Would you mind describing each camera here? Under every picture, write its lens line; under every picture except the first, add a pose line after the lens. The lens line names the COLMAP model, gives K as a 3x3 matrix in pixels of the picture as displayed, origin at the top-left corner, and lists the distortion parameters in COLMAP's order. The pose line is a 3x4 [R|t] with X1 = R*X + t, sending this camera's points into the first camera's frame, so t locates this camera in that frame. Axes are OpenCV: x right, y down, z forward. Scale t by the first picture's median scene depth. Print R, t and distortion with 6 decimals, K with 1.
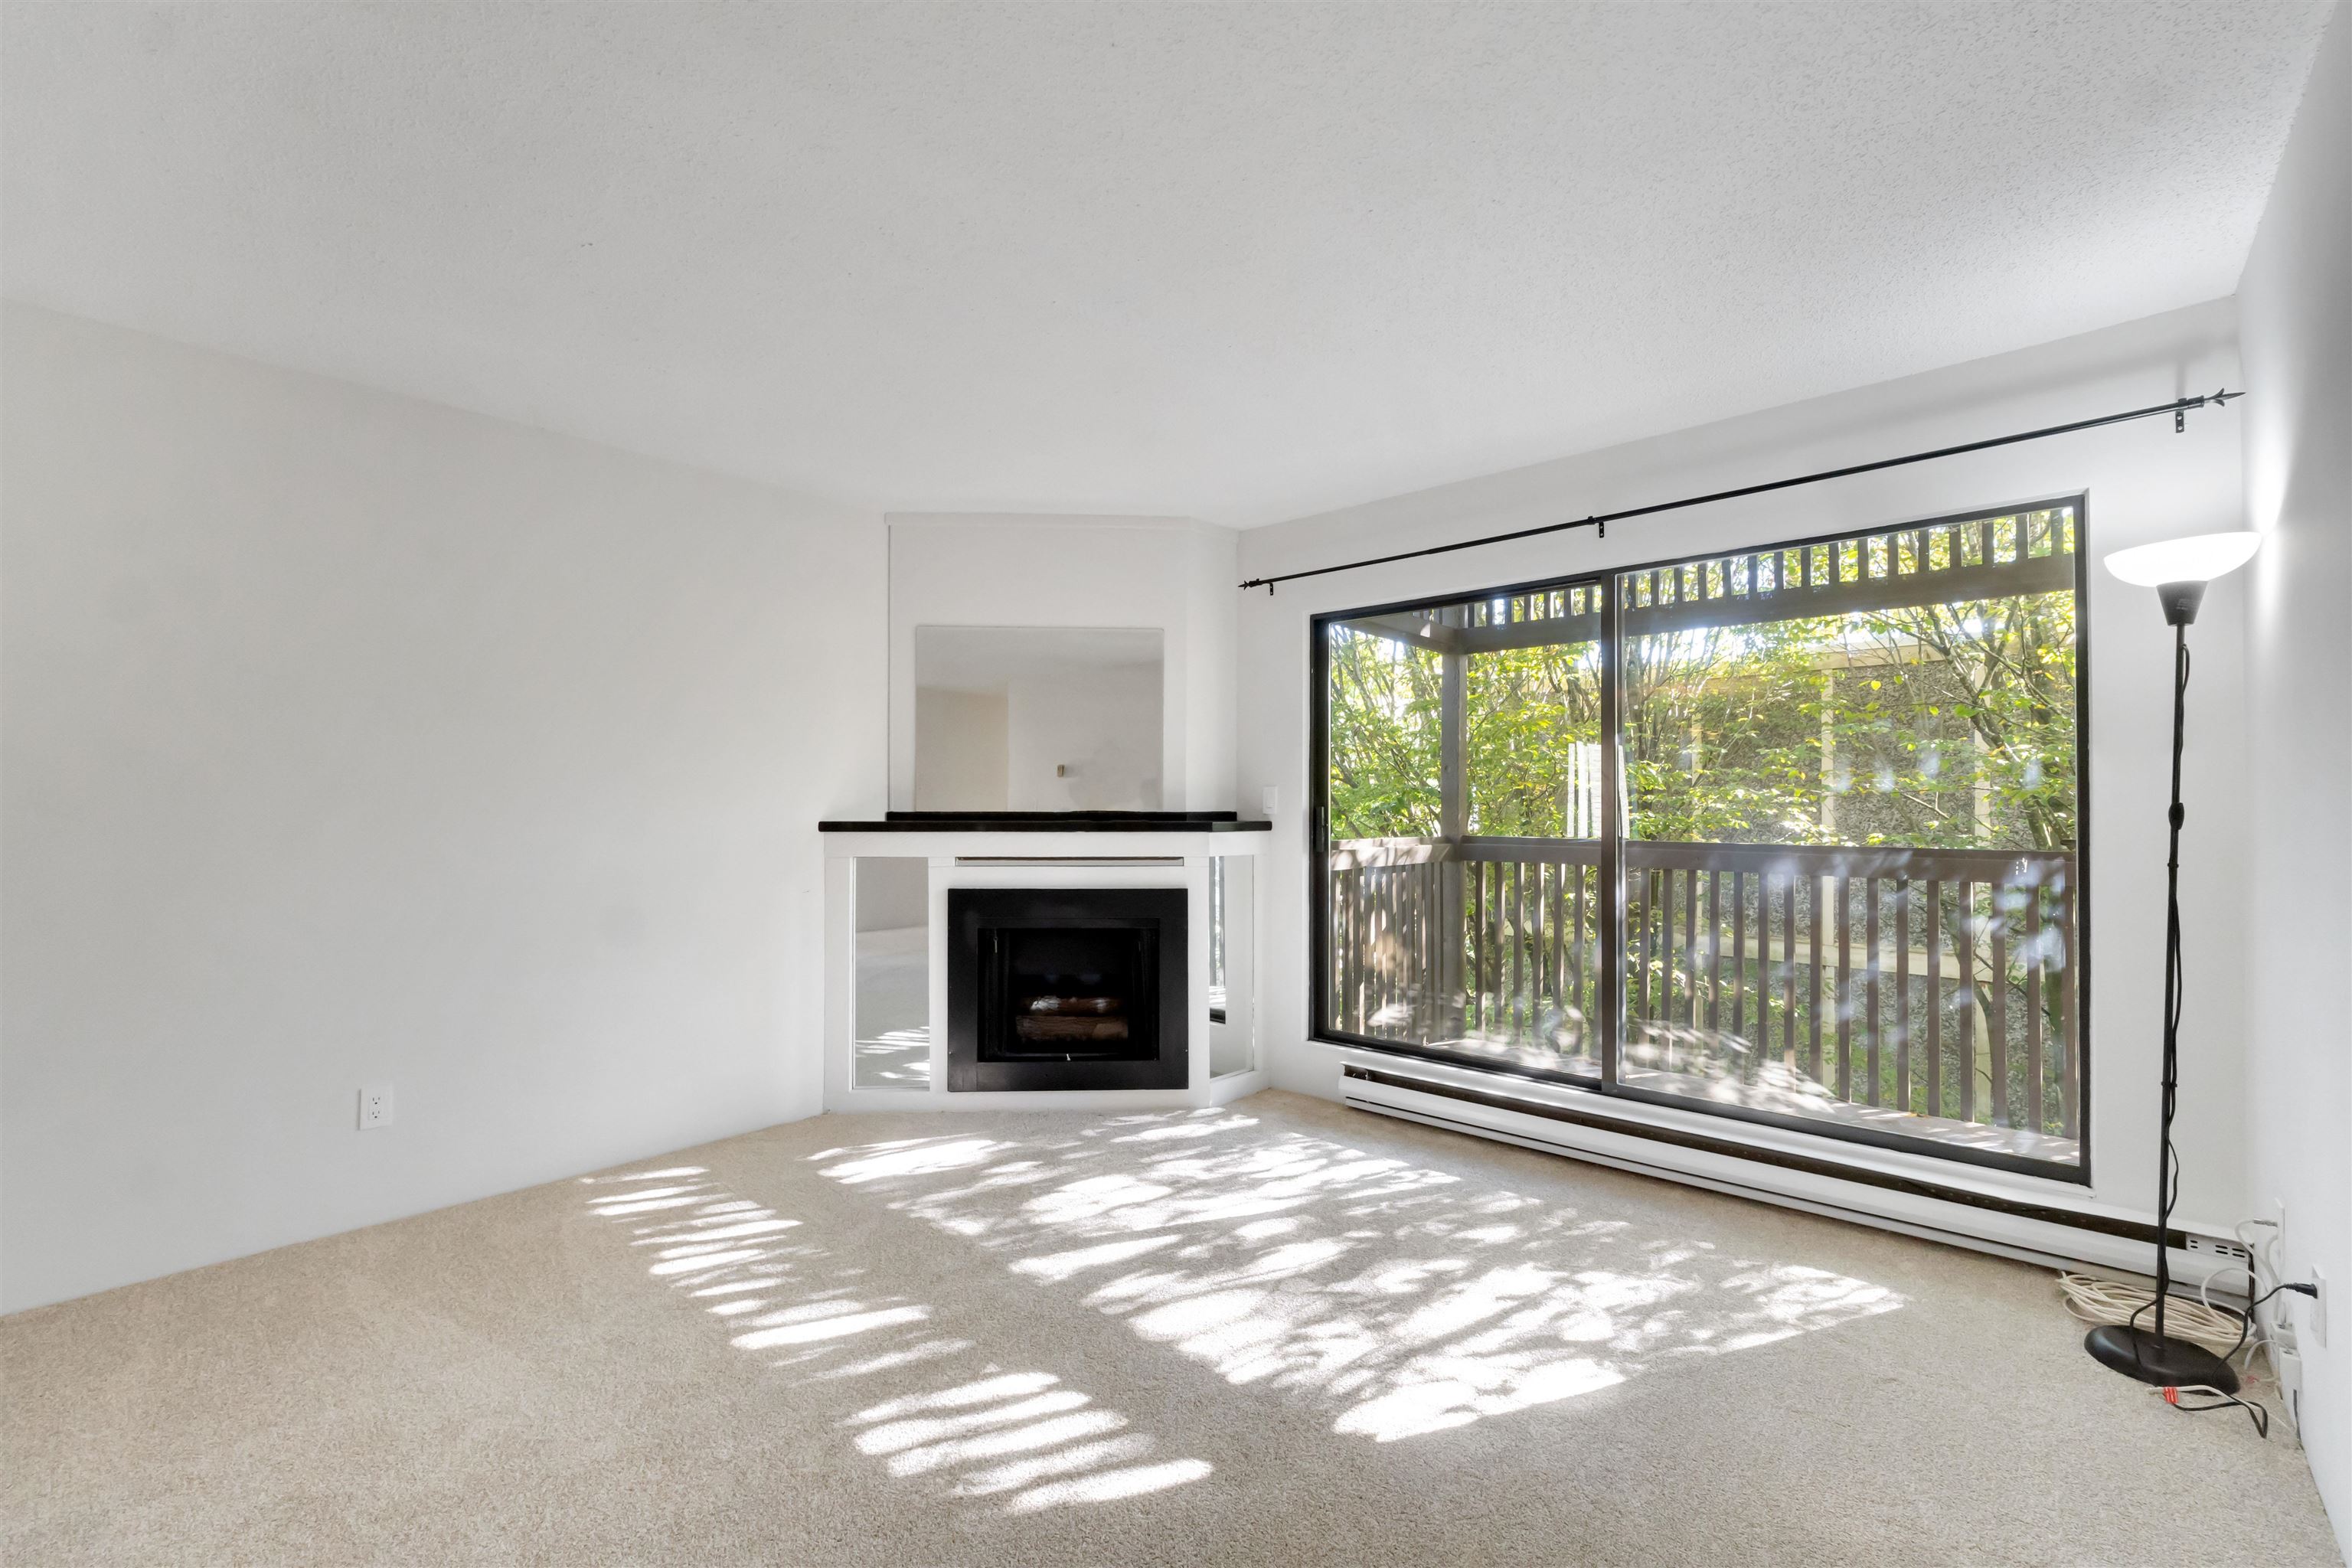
lens RADIAL K [[993.4, 0, 1172.8], [0, 993.4, 797.1], [0, 0, 1]] dist [-0.002613, -0.000654]
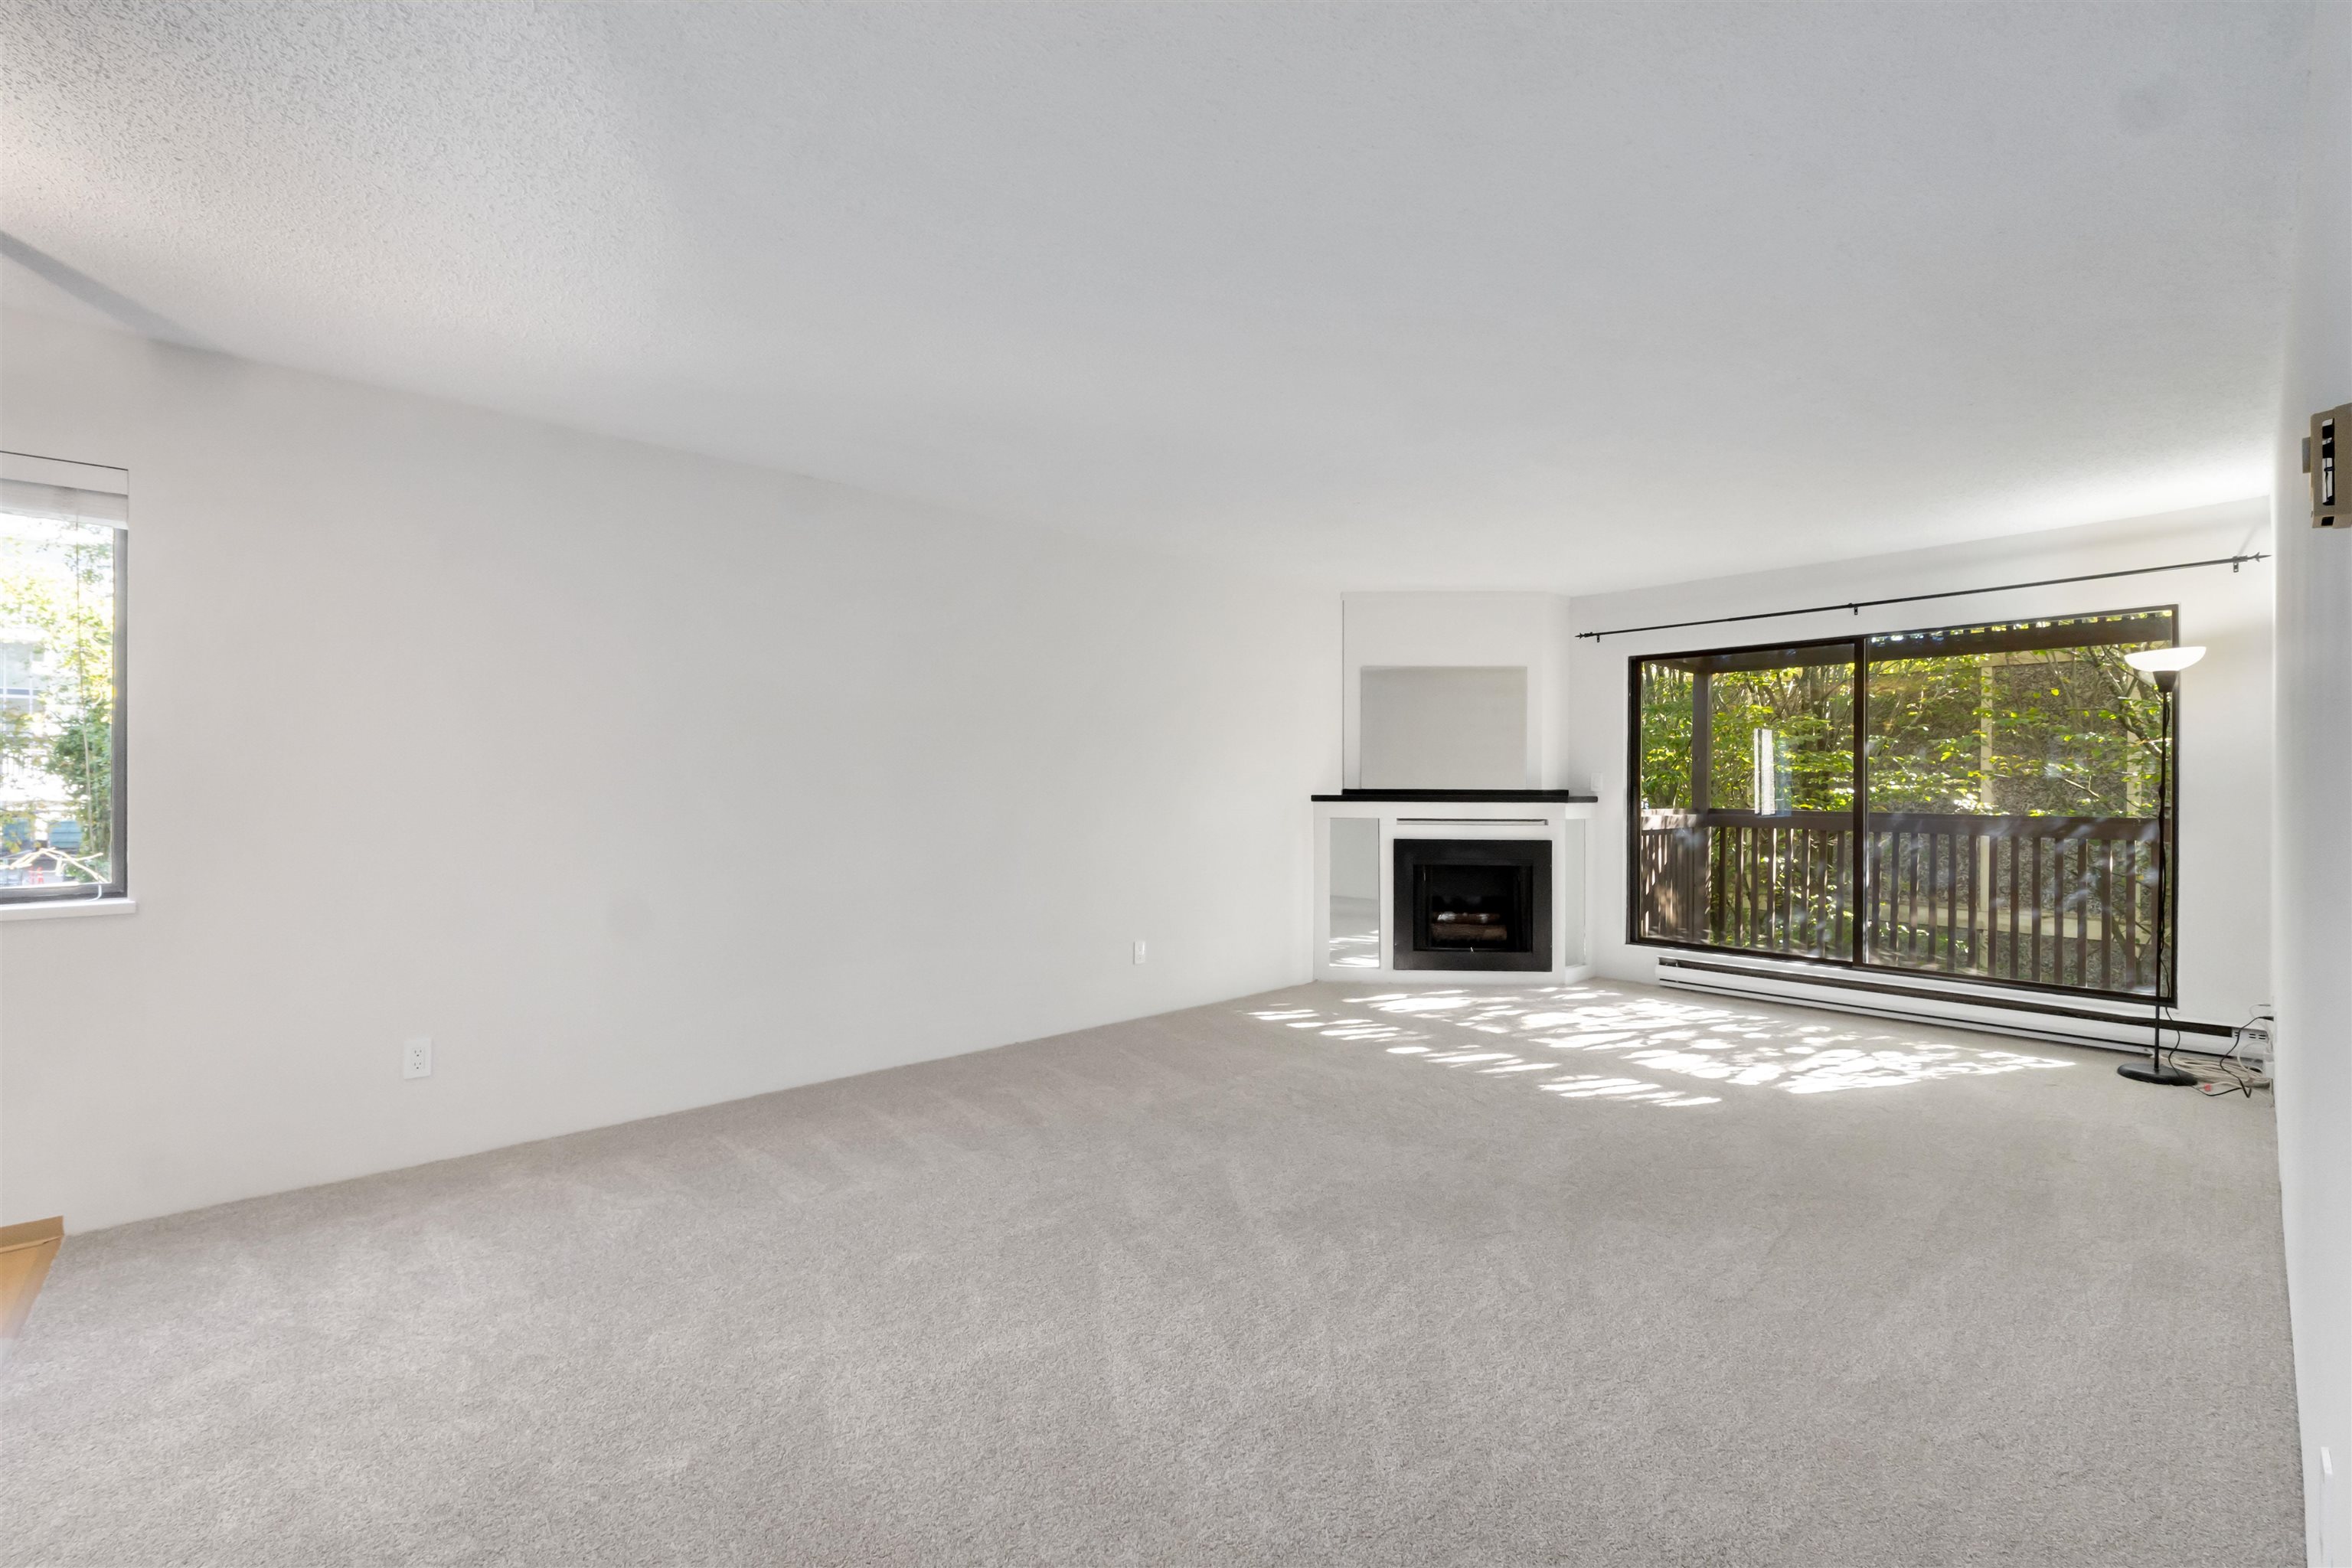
lens RADIAL K [[993.4, 0, 1166.9], [0, 993.4, 783.3], [0, 0, 1]] dist [-0.002613, -0.000654]
pose [[0.995318, 0.002793, -0.096614, -0.415247], [-0.002078, 0.999970, 0.007502, -0.004991], [0.096632, -0.007266, 0.995294, -0.556262]]
